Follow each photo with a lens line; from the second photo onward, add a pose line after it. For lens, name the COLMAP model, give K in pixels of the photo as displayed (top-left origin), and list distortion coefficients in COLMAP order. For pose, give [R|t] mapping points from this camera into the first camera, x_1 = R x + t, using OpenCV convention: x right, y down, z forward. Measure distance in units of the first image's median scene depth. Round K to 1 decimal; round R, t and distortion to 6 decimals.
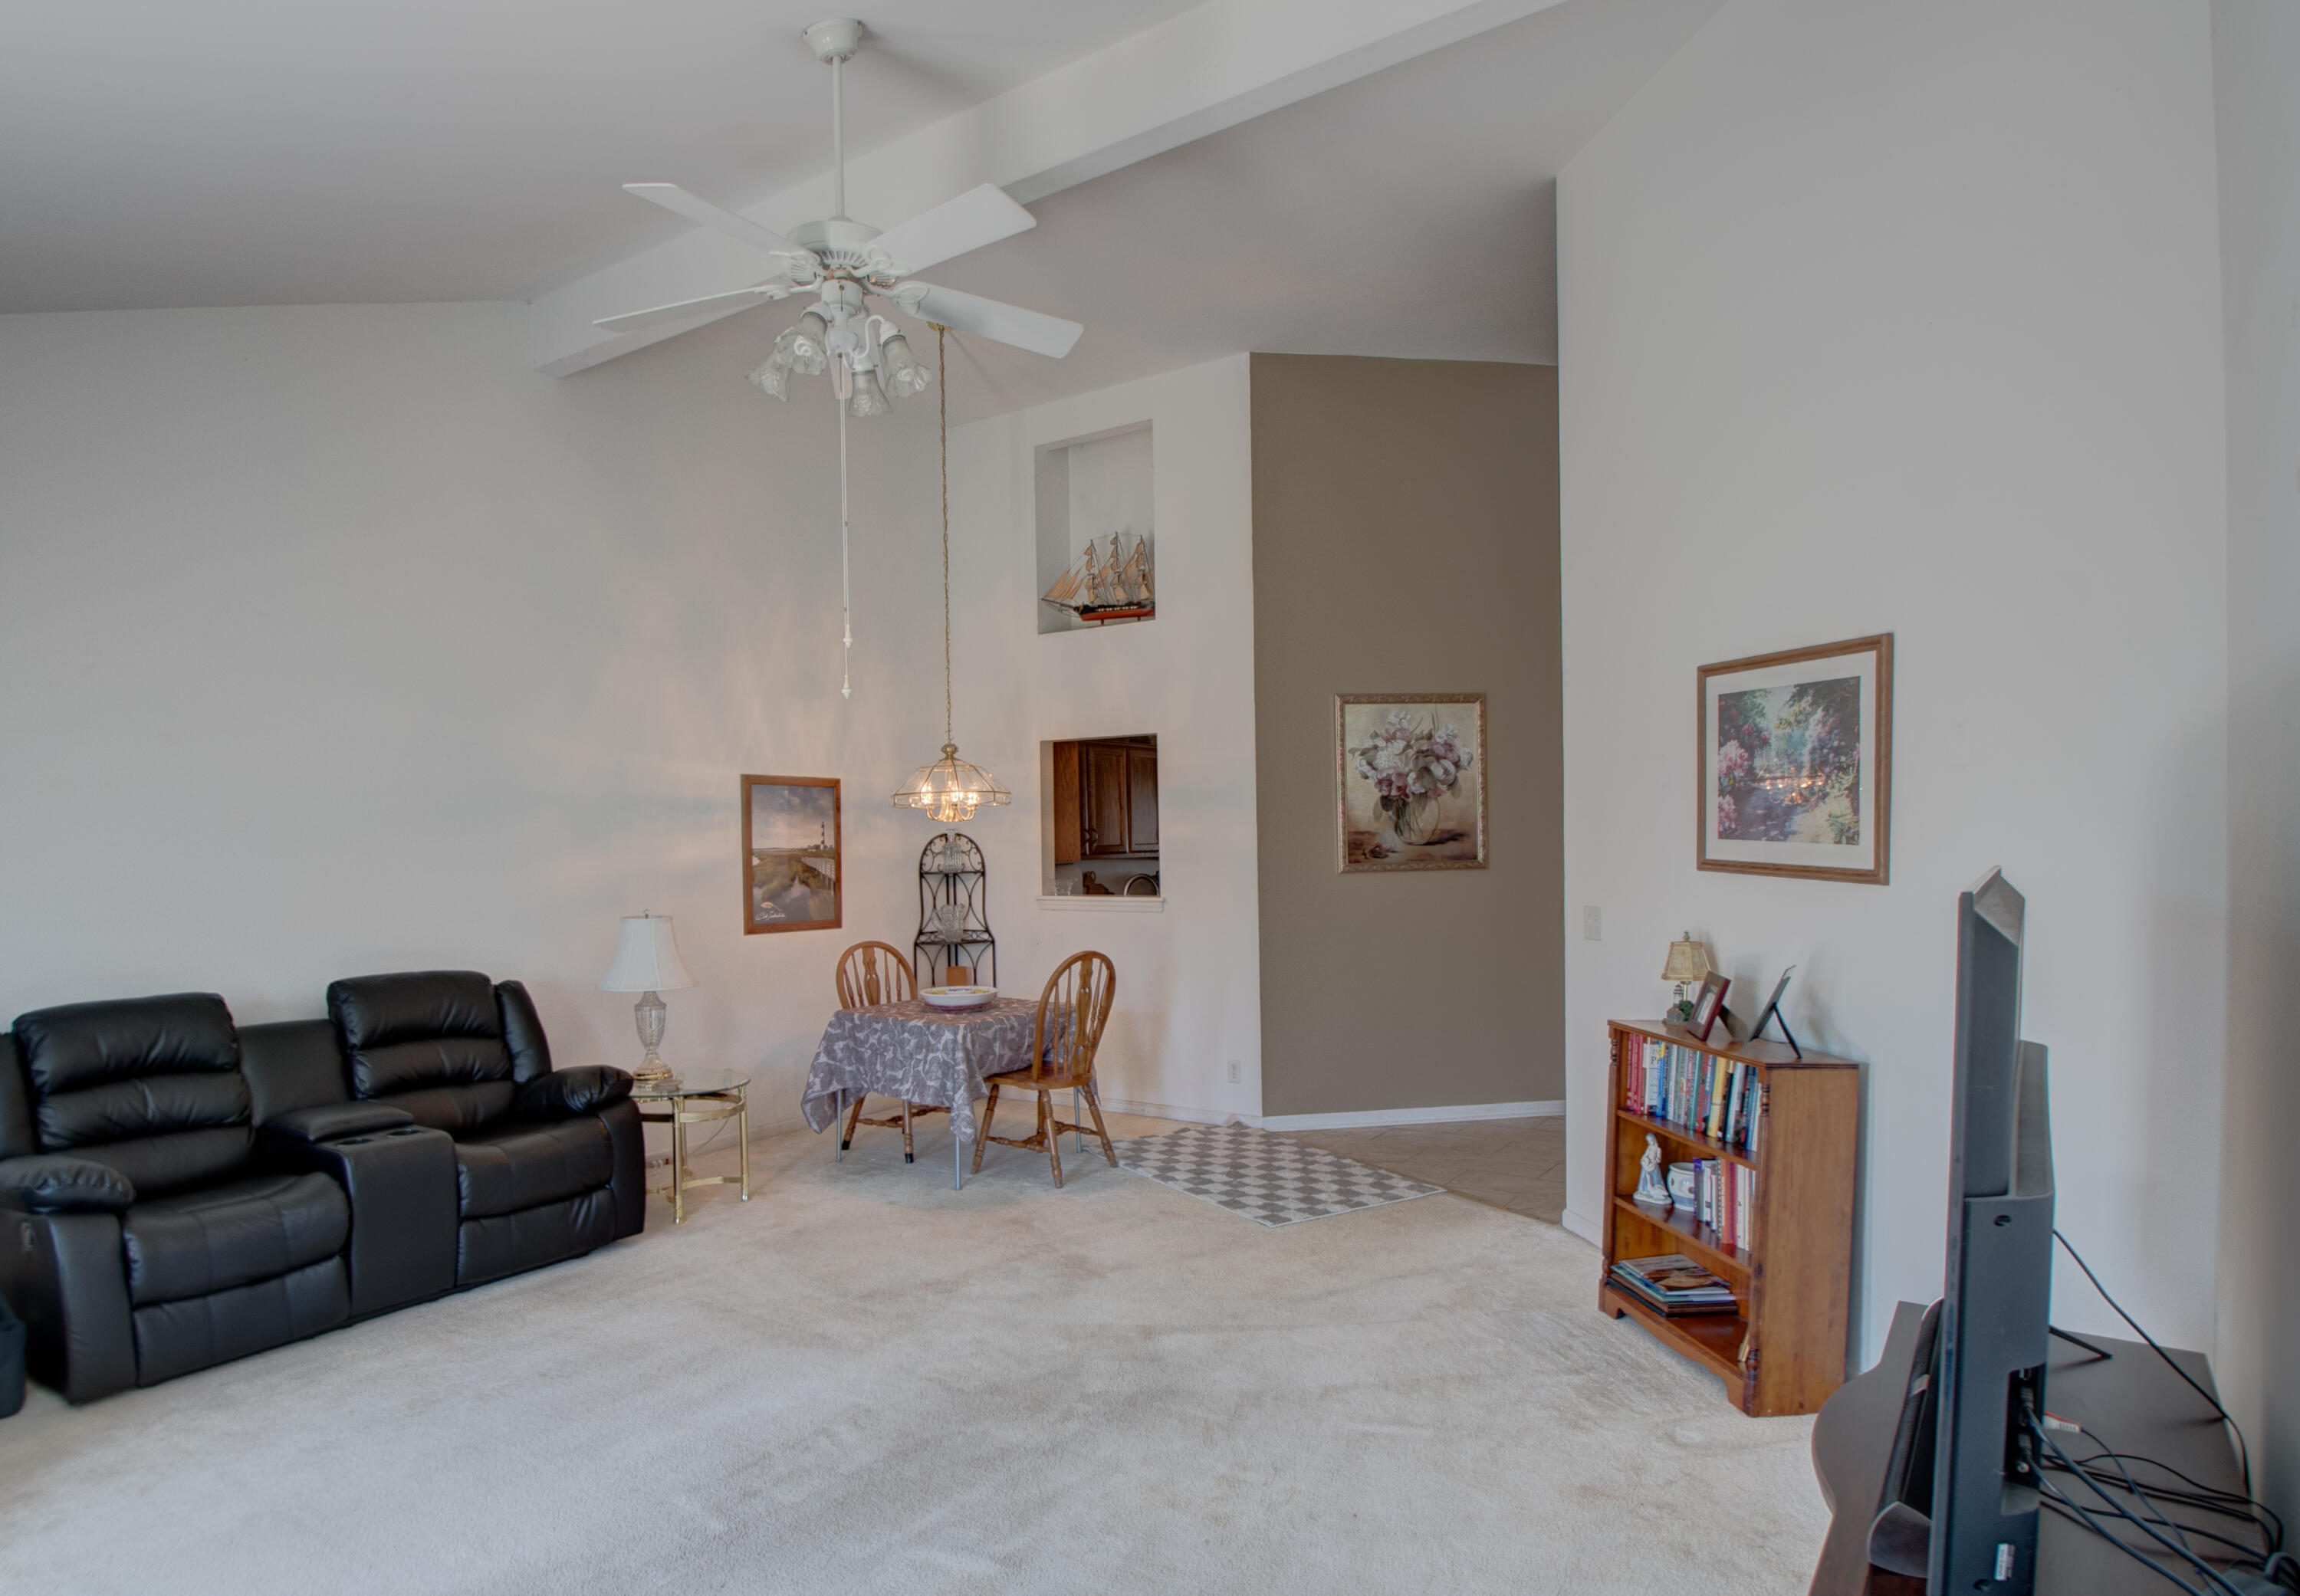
lens RADIAL K [[1635.6, 0, 1151.0], [0, 1635.6, 801.9], [0, 0, 1]] dist [-0.002444, 0.000010]
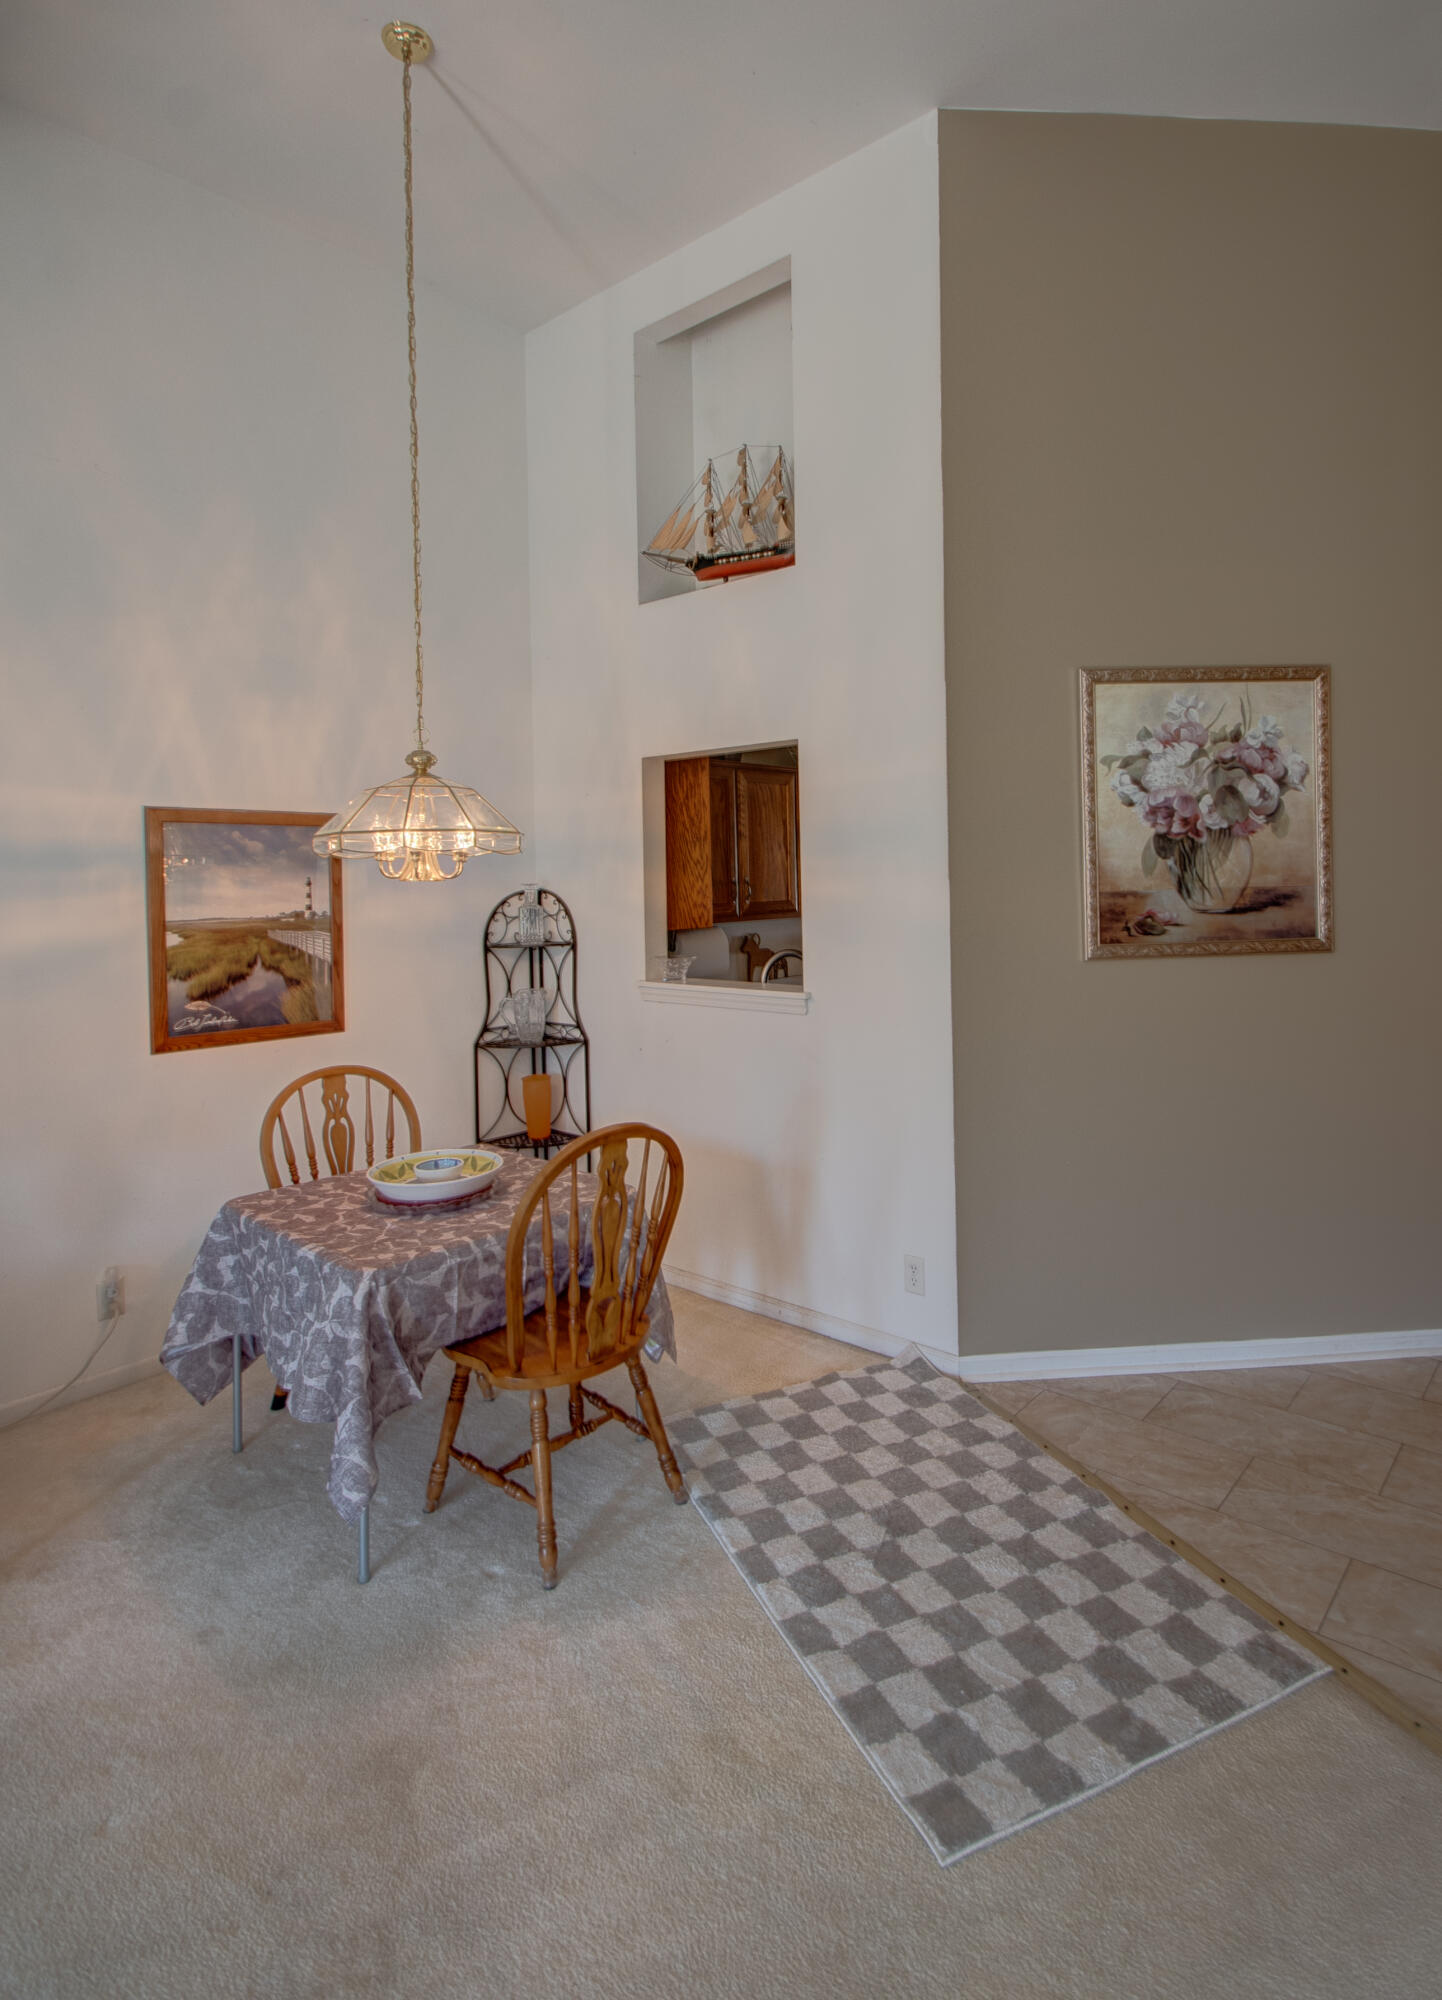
lens RADIAL K [[1704.0, 0, 686.8], [0, 1704.0, 884.4], [0, 0, 1]] dist [0.032920, -0.022089]
pose [[0.994336, -0.003126, -0.106240, 0.034097], [0.005677, 0.999702, 0.023721, -0.000878], [0.106134, -0.024190, 0.994058, 0.343176]]
